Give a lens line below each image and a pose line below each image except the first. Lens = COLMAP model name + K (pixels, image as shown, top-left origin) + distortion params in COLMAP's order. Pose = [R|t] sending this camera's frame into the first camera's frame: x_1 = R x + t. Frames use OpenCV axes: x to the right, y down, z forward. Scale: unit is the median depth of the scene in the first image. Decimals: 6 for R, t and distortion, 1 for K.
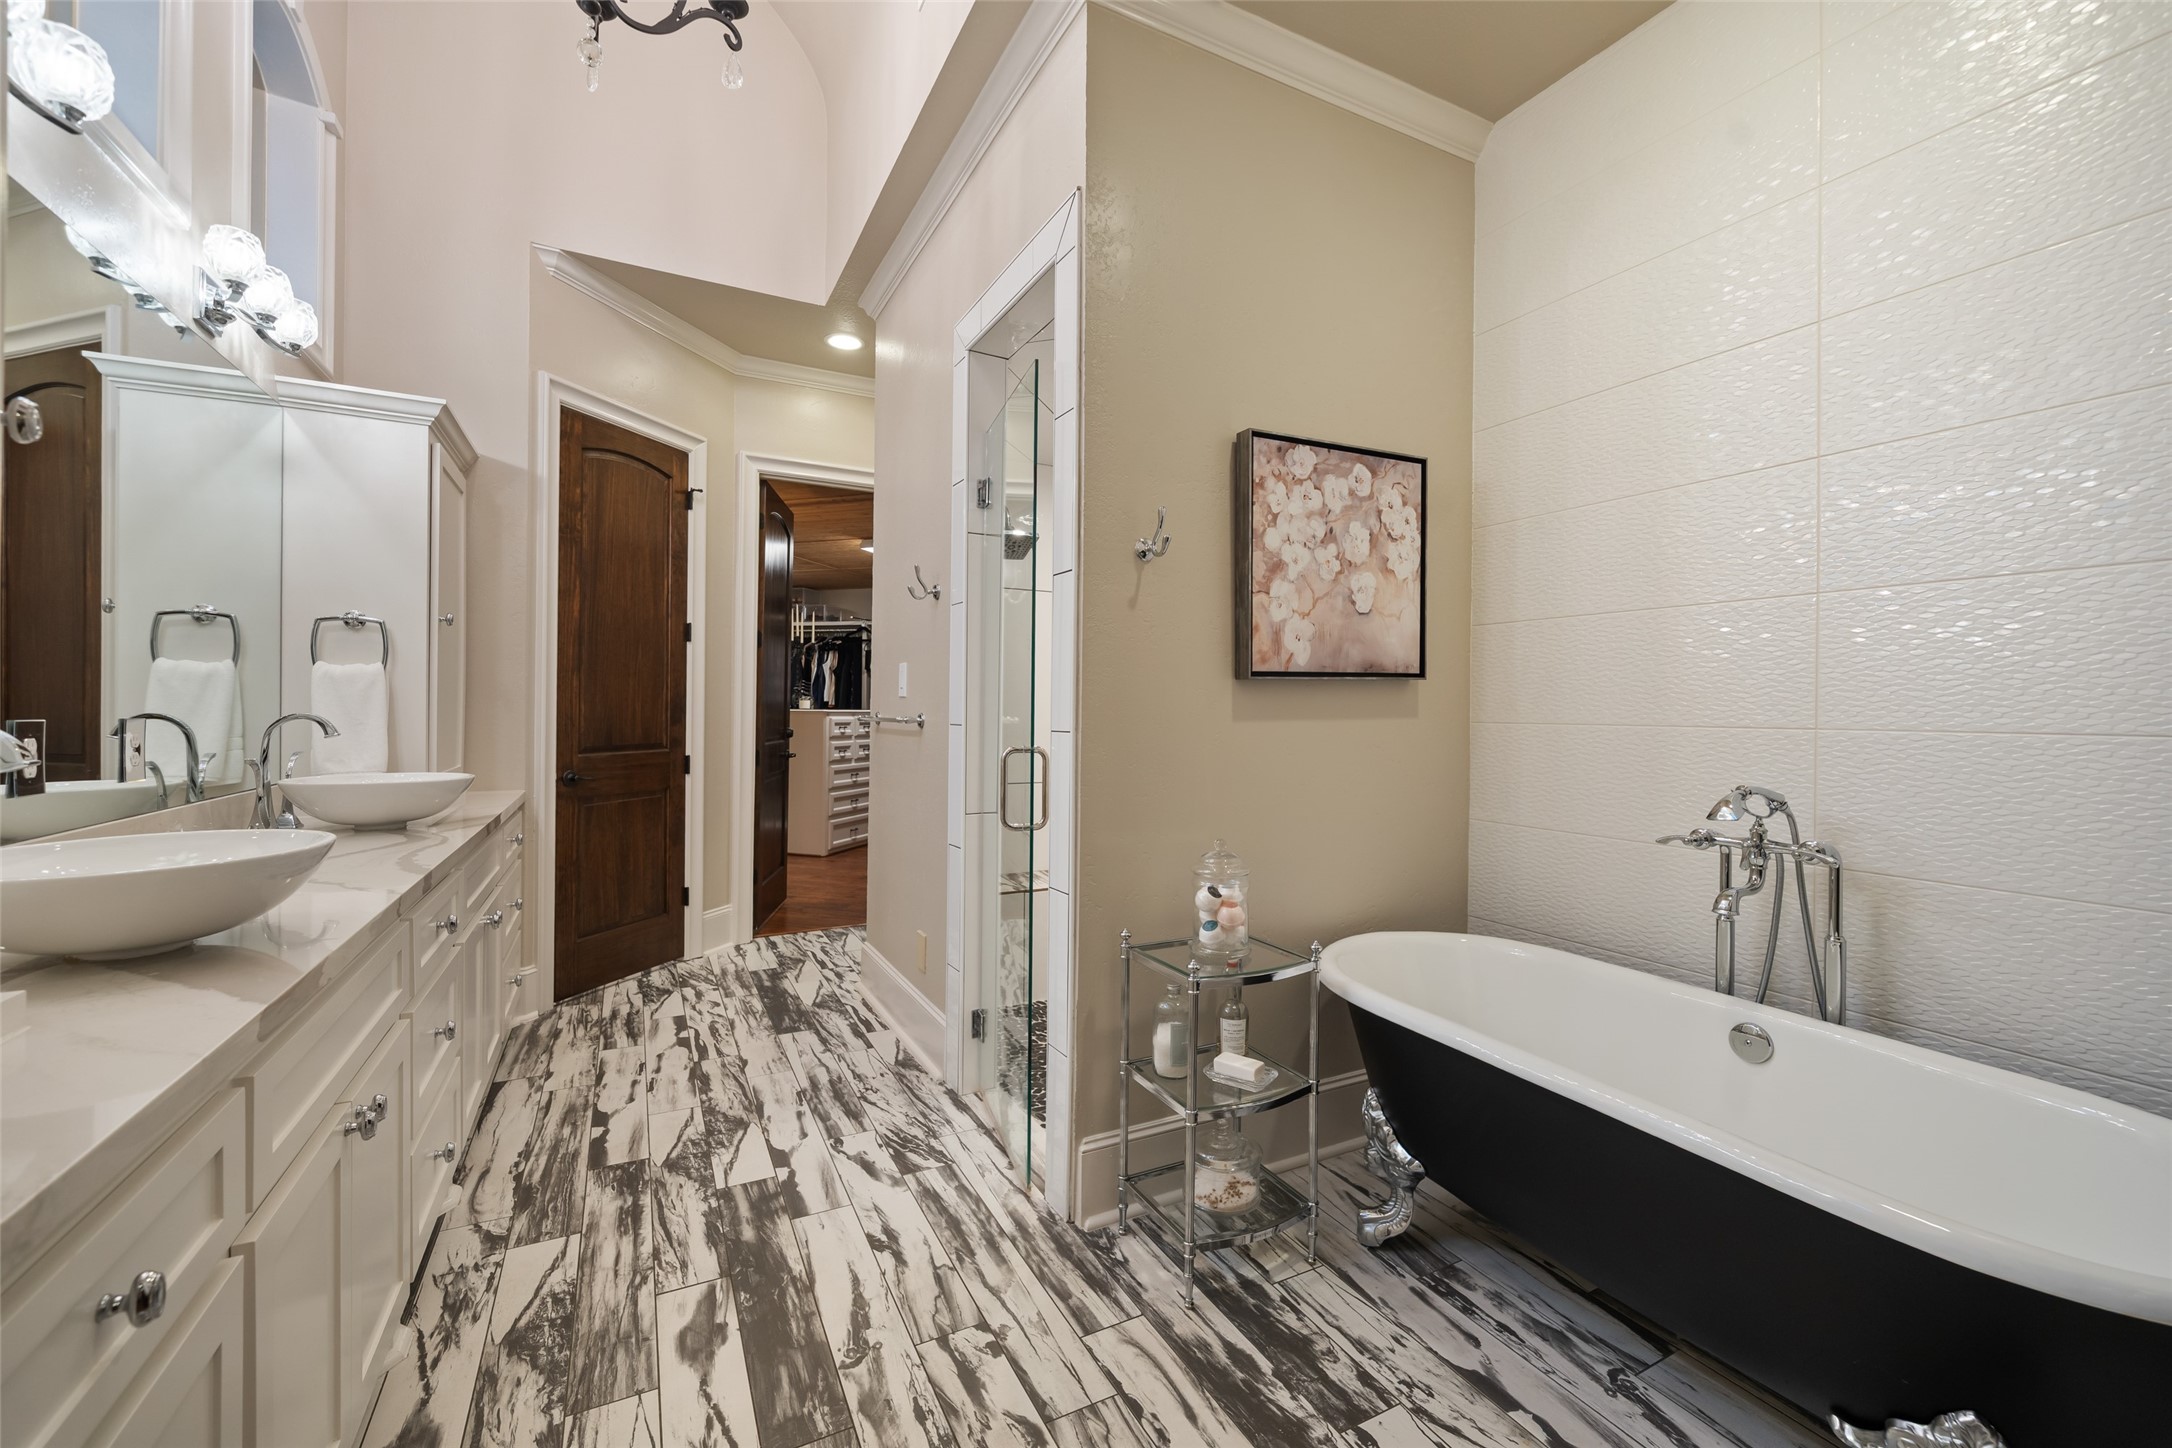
lens RADIAL K [[897.2, 0, 1089.2], [0, 897.2, 716.2], [0, 0, 1]] dist [-0.000443, -0.000042]
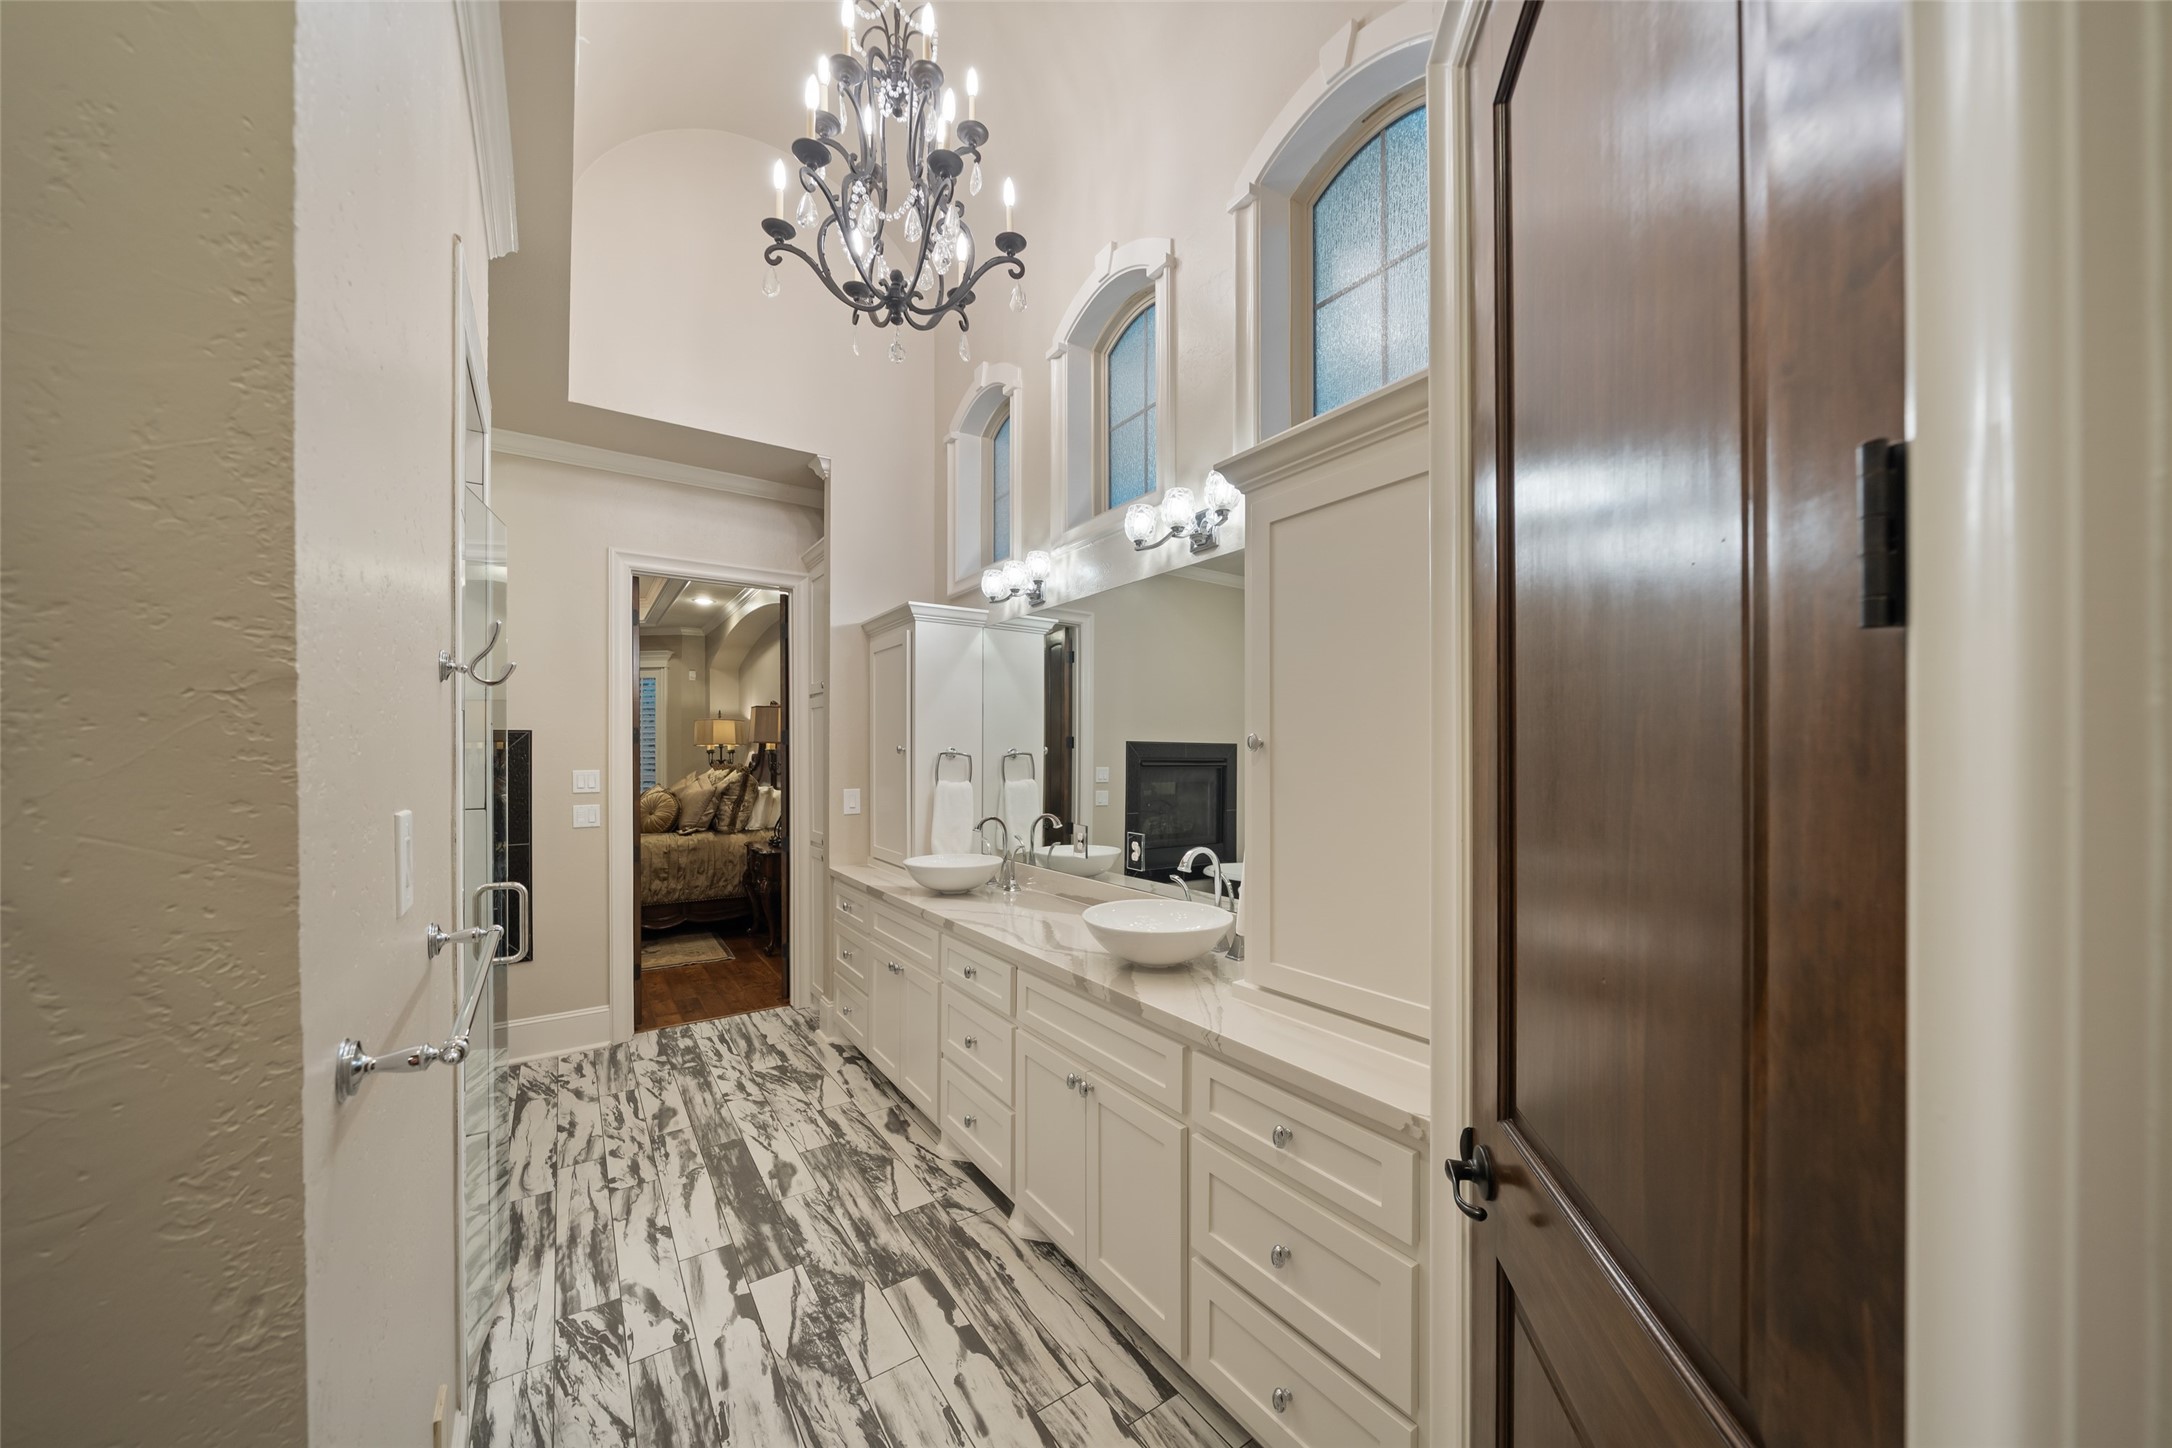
lens RADIAL K [[755.4, 0, 1086.1], [0, 755.4, 745.0], [0, 0, 1]] dist [-0.000672, -0.000048]
pose [[-0.991771, -0.005766, -0.127898, -0.656117], [-0.005140, 0.999973, -0.005225, -0.129848], [0.127925, -0.004525, -0.991774, 2.028519]]
